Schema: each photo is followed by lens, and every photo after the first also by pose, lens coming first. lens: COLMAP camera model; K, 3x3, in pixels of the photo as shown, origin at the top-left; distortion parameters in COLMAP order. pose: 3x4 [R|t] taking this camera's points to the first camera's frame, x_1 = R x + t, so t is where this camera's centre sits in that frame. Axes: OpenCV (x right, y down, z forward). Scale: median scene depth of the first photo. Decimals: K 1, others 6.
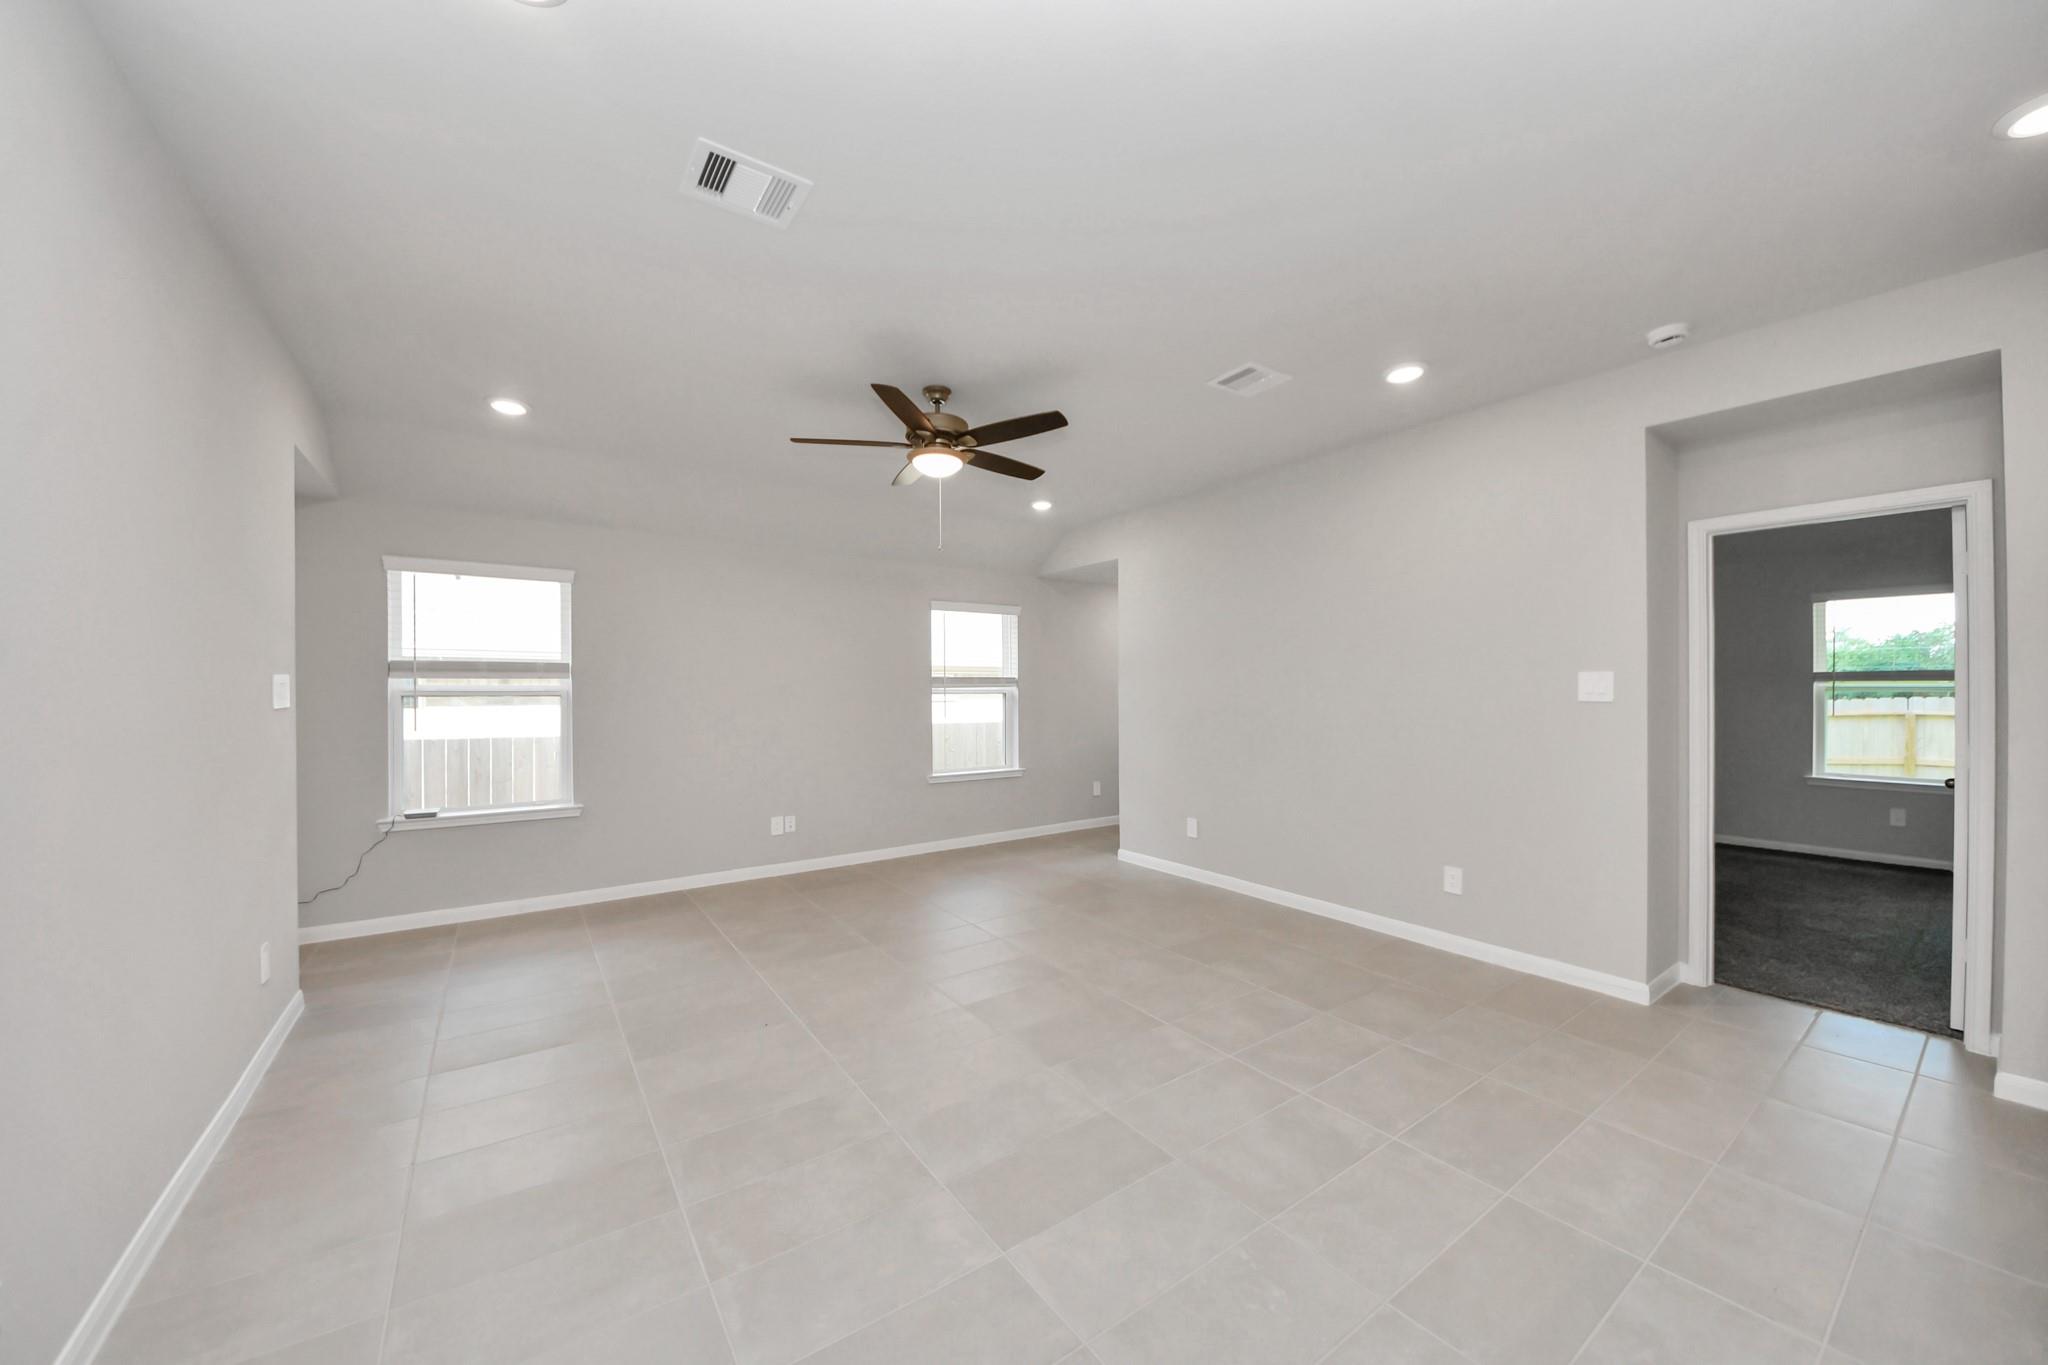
lens RADIAL K [[732.1, 0, 1012.8], [0, 732.1, 686.2], [0, 0, 1]] dist [0.066409, 0.000021]
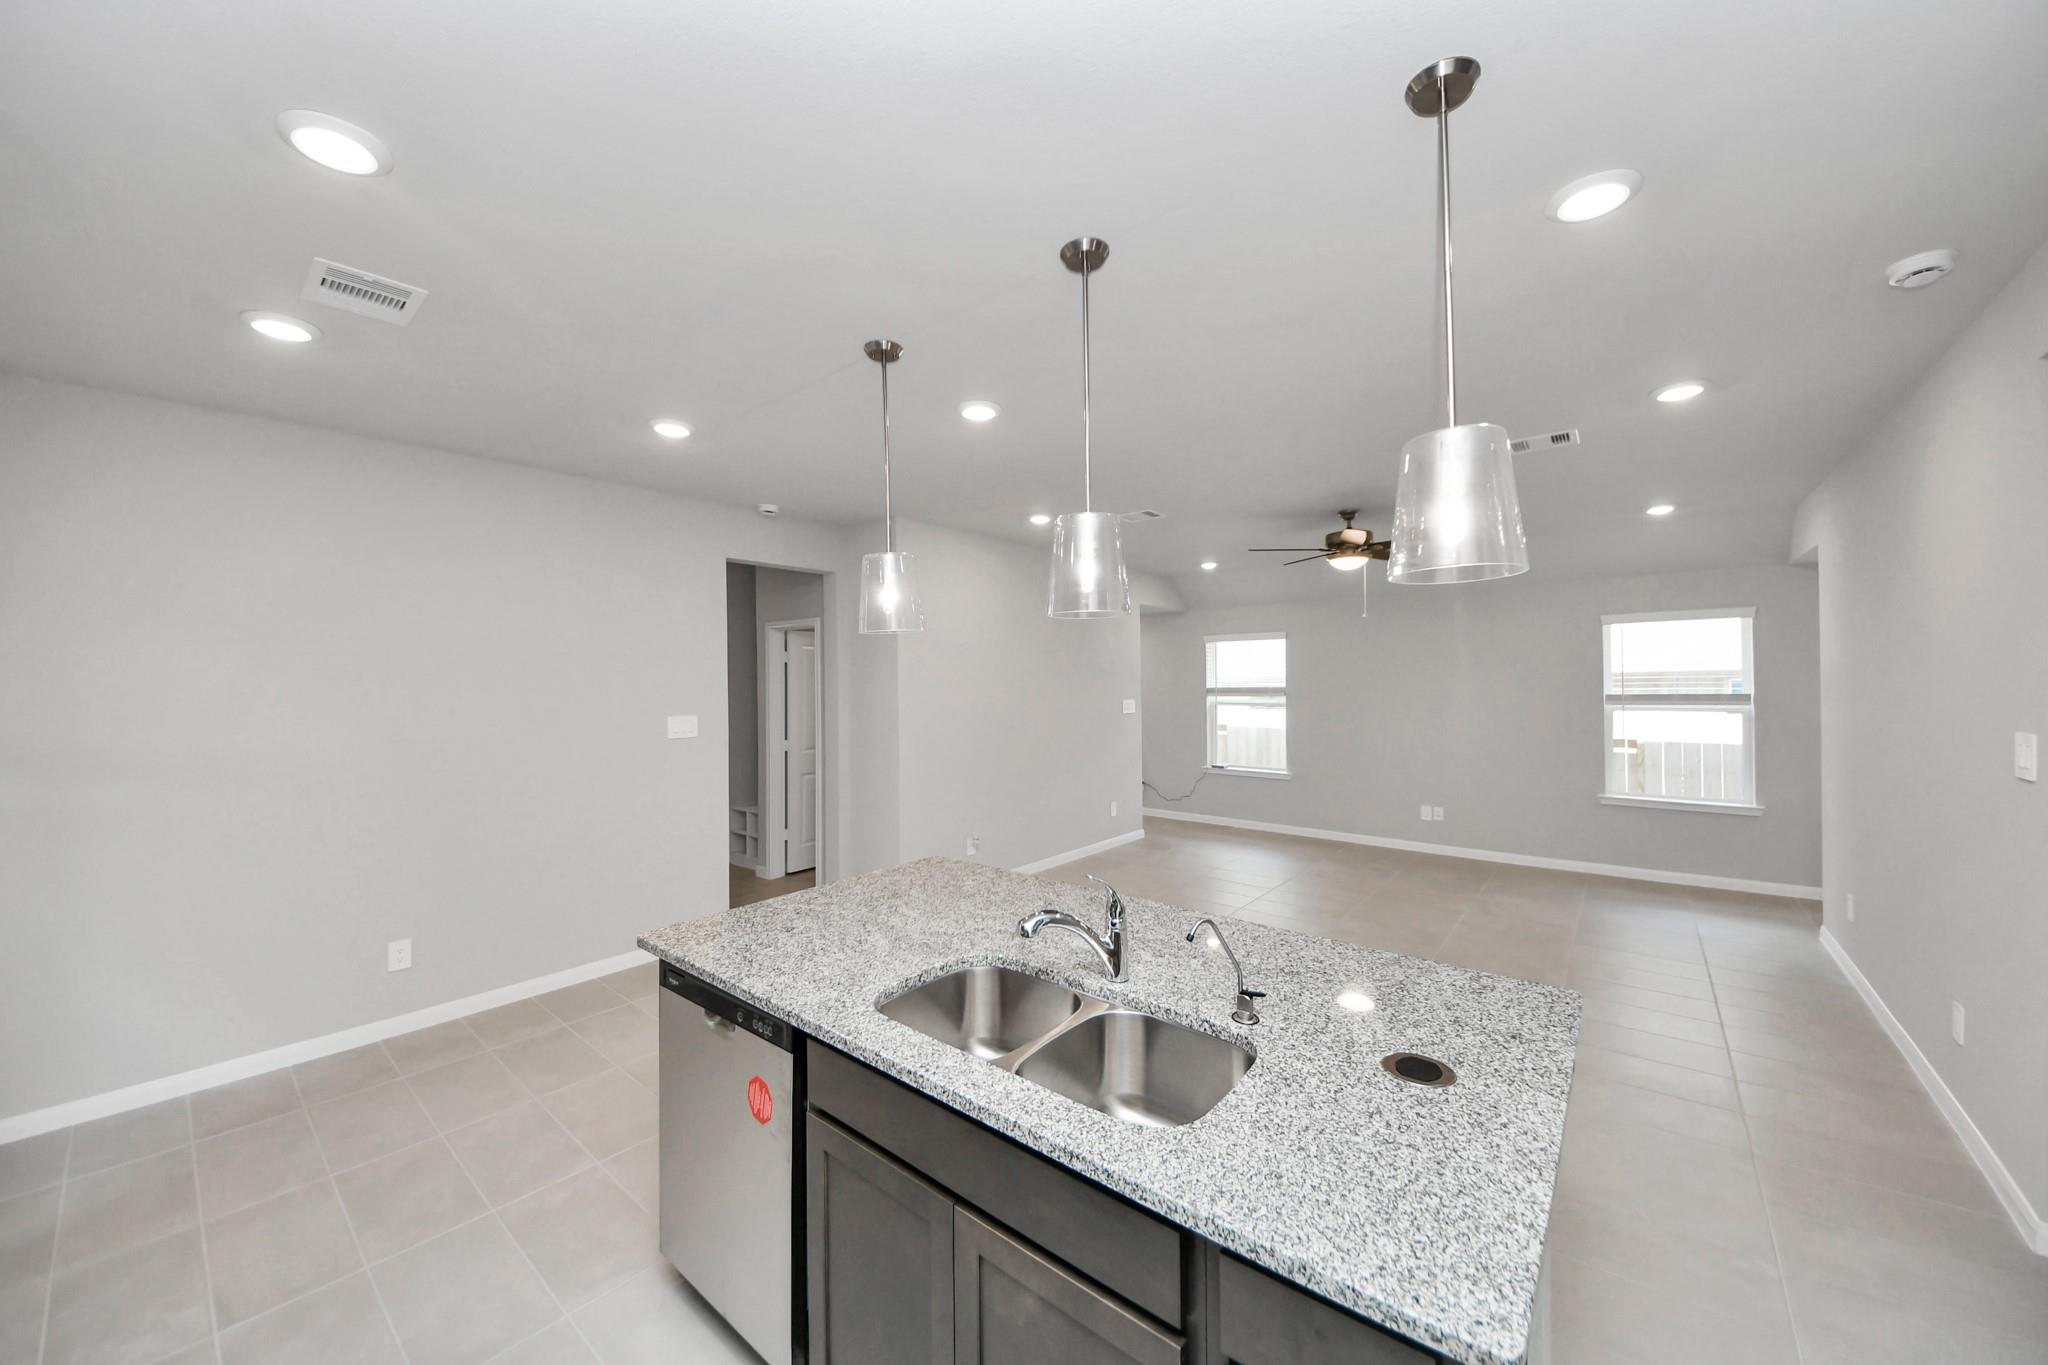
lens RADIAL K [[720.0, 0, 1012.1], [0, 720.0, 680.2], [0, 0, 1]] dist [0.044855, -0.026729]
pose [[0.258383, -0.007030, -0.966017, 0.658721], [0.012624, 0.999913, -0.003900, -0.039092], [0.965960, -0.011187, 0.258450, -0.003573]]
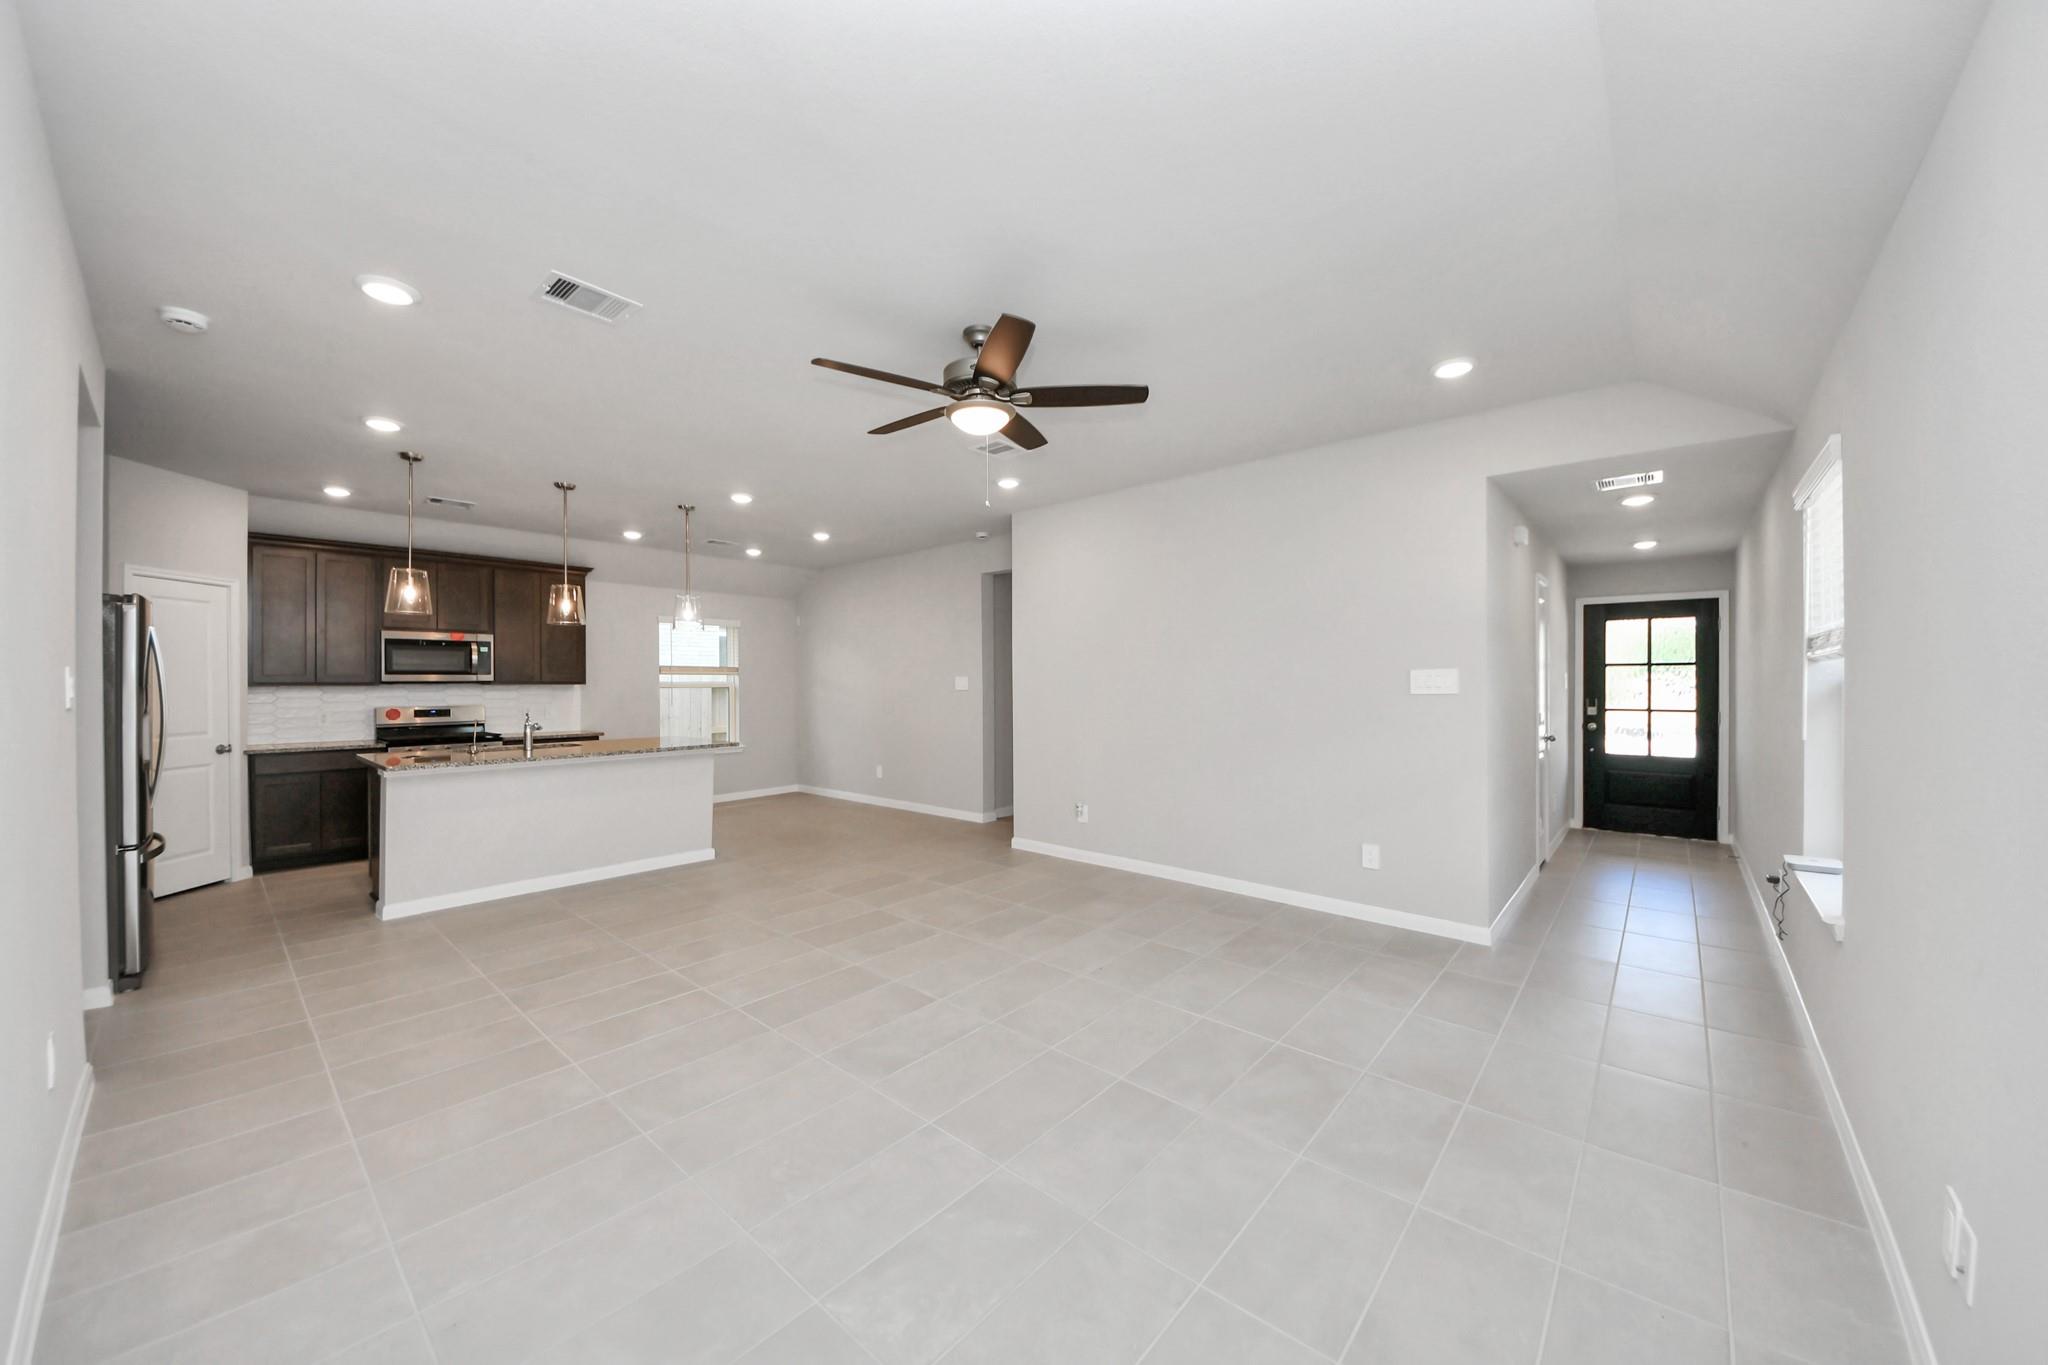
lens RADIAL K [[728.6, 0, 1024.0], [0, 728.6, 682.5], [0, 0, 1]] dist [0.026124, -0.019393]
pose [[-0.969581, 0.004214, -0.244734, 0.038087], [0.004733, 0.999988, -0.001536, 0.004494], [0.244724, -0.002648, -0.969589, 1.082764]]
